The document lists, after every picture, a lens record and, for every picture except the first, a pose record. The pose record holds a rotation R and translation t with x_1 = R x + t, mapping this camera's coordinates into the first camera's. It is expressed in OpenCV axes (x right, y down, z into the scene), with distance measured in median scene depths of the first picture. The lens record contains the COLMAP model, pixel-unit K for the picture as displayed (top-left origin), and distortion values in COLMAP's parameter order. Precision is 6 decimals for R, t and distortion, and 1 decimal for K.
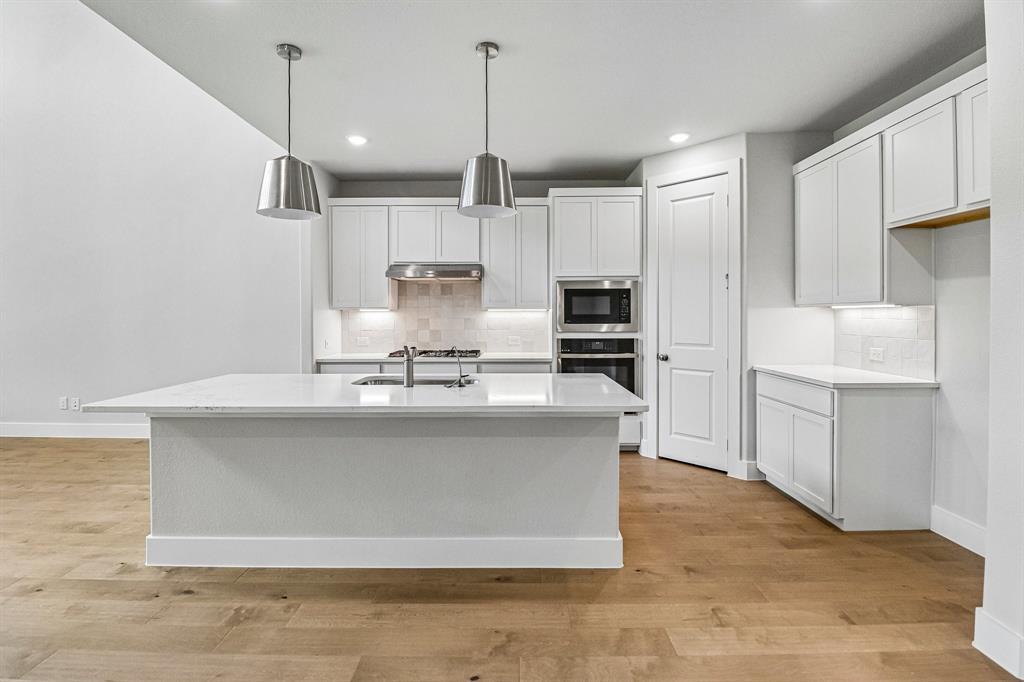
lens RADIAL K [[474.3, 0, 507.9], [0, 474.3, 318.7], [0, 0, 1]] dist [-0.000839, -0.013075]
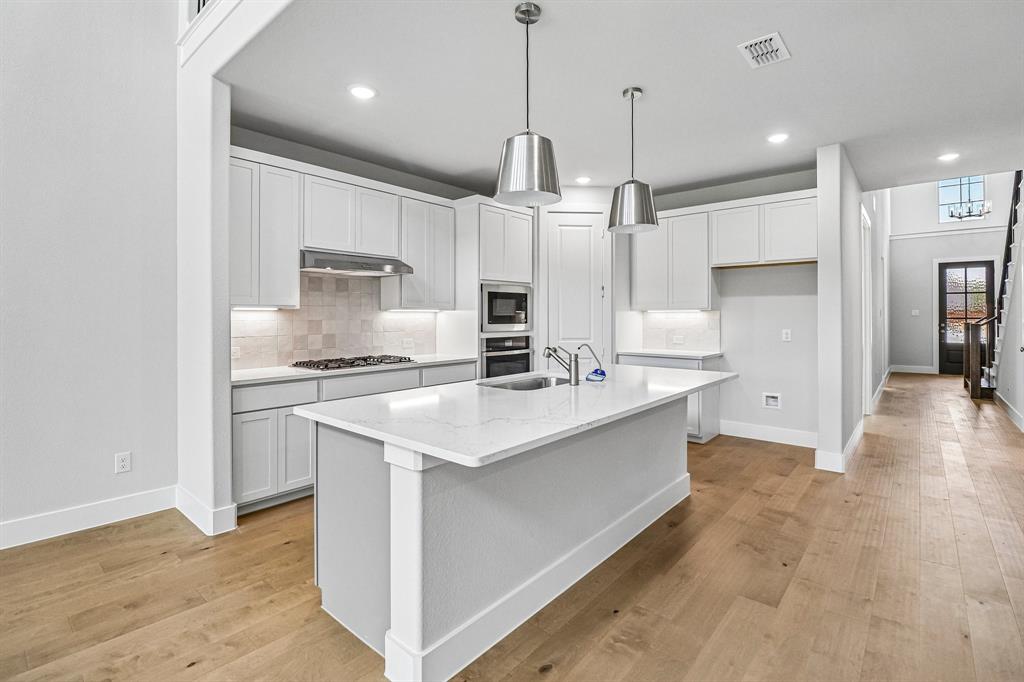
lens RADIAL K [[477.3, 0, 511.6], [0, 477.3, 318.5], [0, 0, 1]] dist [-0.000006, -0.011519]
pose [[0.645325, -0.002929, 0.763902, -0.698874], [0.004690, 0.999989, -0.000128, -0.001864], [-0.763894, 0.003665, 0.645332, 0.279270]]
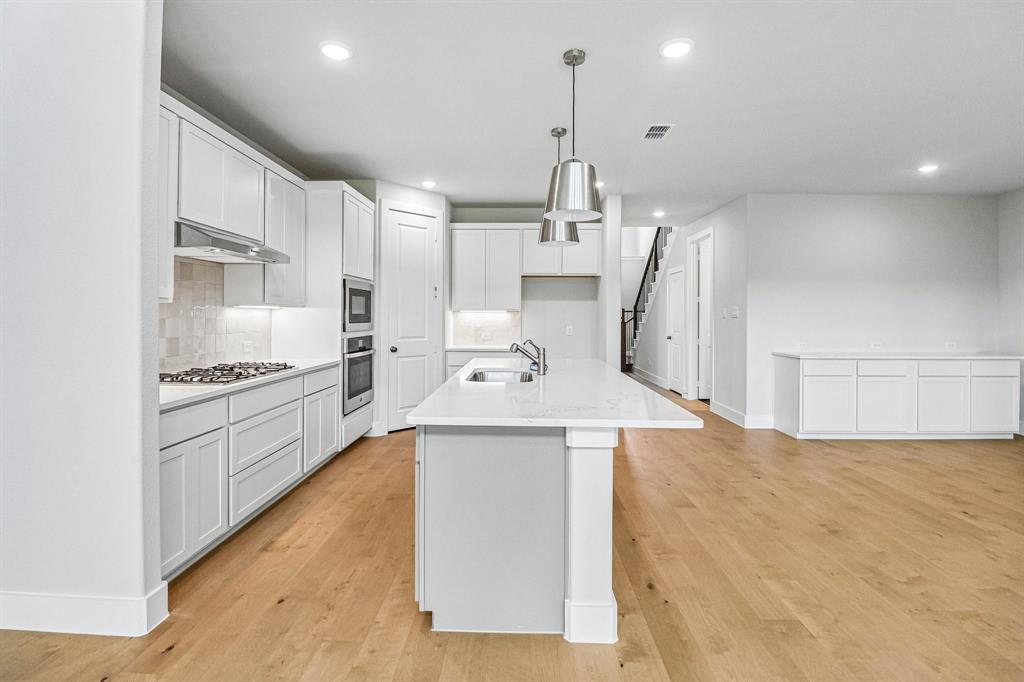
lens RADIAL K [[477.3, 0, 511.6], [0, 477.3, 318.5], [0, 0, 1]] dist [-0.000006, -0.011519]
pose [[0.010668, -0.003879, 0.999936, -0.910111], [-0.000801, 0.999992, 0.003887, -0.003529], [-0.999943, -0.000843, 0.010665, 0.683733]]
